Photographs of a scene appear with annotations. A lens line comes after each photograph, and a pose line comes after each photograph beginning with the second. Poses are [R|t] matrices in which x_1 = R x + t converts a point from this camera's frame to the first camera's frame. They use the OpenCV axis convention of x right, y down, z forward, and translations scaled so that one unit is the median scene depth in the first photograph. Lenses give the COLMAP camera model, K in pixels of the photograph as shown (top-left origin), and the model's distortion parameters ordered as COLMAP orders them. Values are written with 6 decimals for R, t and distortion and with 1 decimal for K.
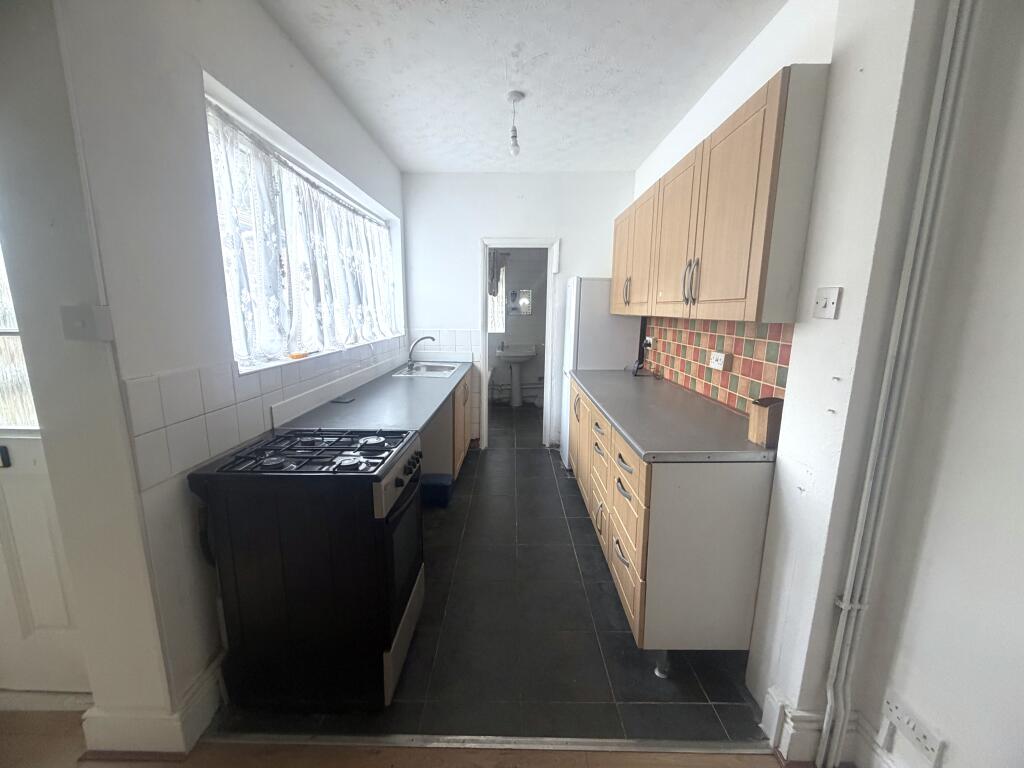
lens RADIAL K [[407.6, 0, 509.5], [0, 407.6, 384.7], [0, 0, 1]] dist [0.000442, 0.000050]
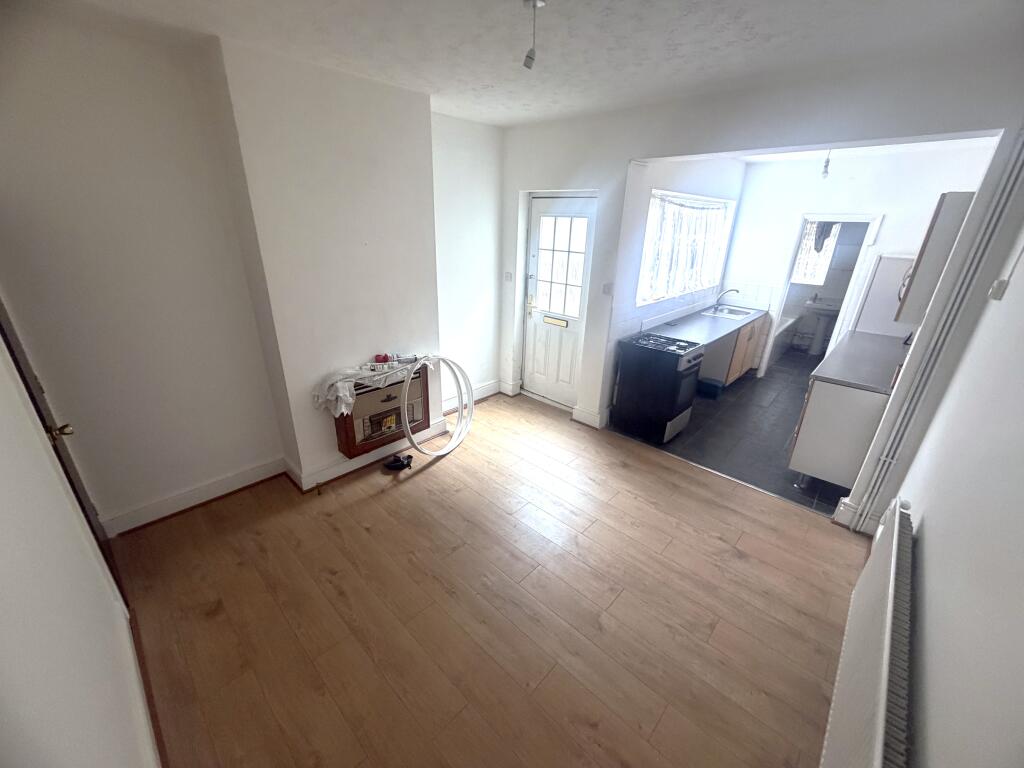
lens RADIAL K [[407.6, 0, 509.5], [0, 407.6, 384.7], [0, 0, 1]] dist [0.000442, 0.000050]
pose [[0.737794, 0.263431, -0.621501, 0.291953], [-0.143006, 0.960807, 0.237486, -0.033462], [0.659704, -0.086337, 0.746550, -0.929090]]
